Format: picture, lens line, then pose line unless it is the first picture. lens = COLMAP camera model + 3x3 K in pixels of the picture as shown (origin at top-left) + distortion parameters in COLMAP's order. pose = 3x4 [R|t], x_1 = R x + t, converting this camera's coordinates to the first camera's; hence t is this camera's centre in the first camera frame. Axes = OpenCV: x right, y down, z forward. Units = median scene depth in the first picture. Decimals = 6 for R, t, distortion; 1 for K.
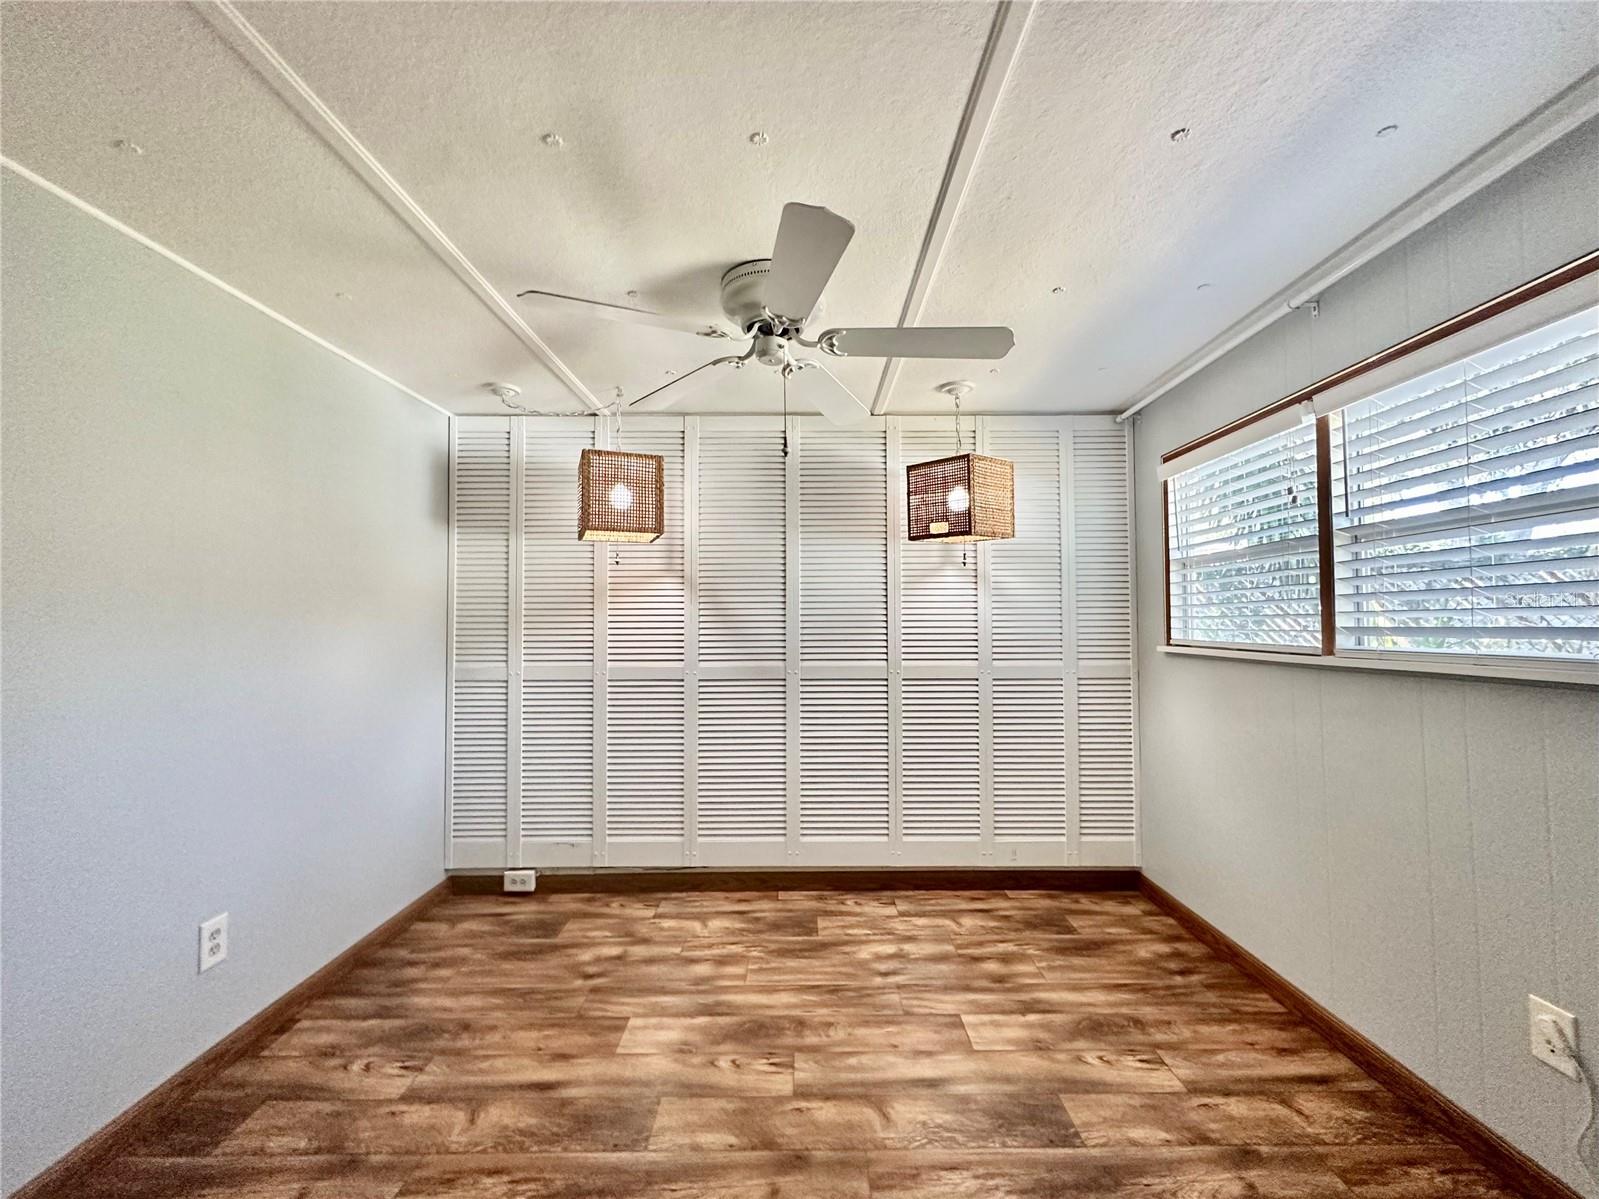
lens RADIAL K [[662.0, 0, 802.0], [0, 662.0, 595.2], [0, 0, 1]] dist [0.013955, -0.000342]
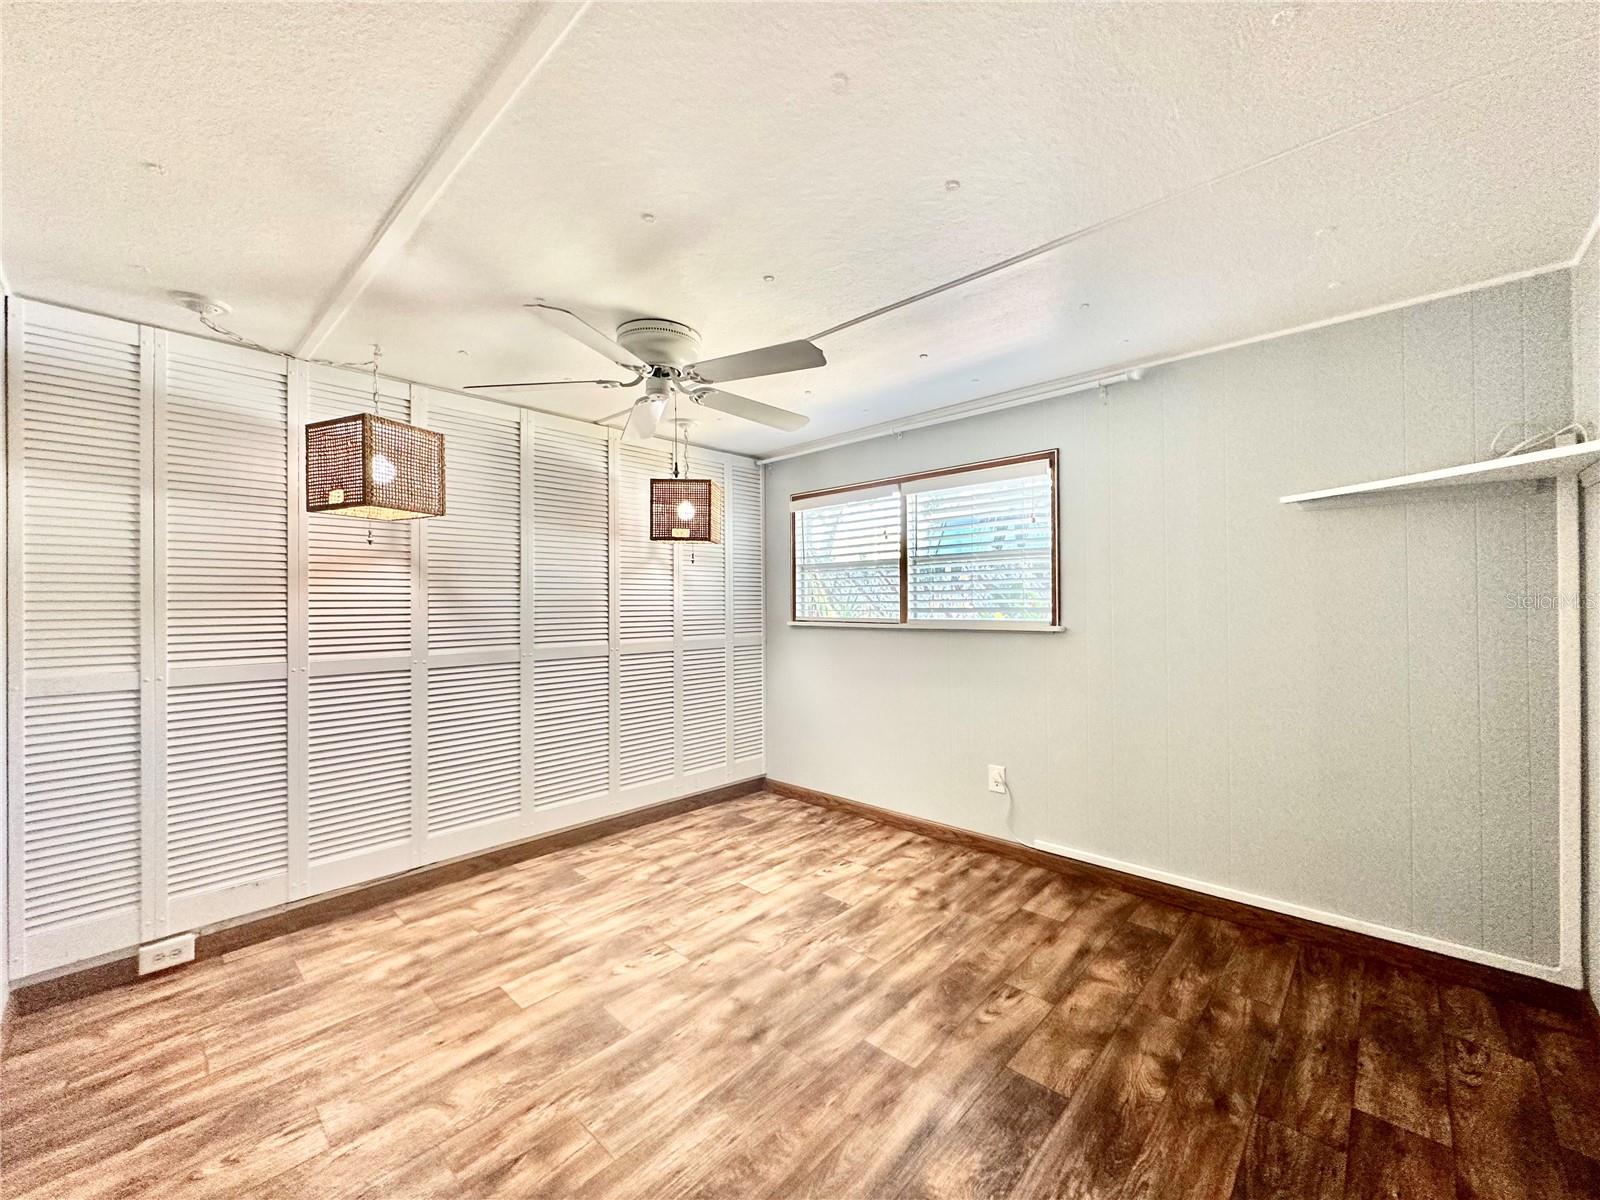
lens RADIAL K [[639.1, 0, 800.0], [0, 639.1, 600.0], [0, 0, 1]] dist [-0.001409, 0.000499]
pose [[0.684088, 0.003761, 0.729390, -0.463803], [-0.024054, 0.999559, 0.017405, 0.000518], [-0.729003, -0.029451, 0.683877, -0.005585]]
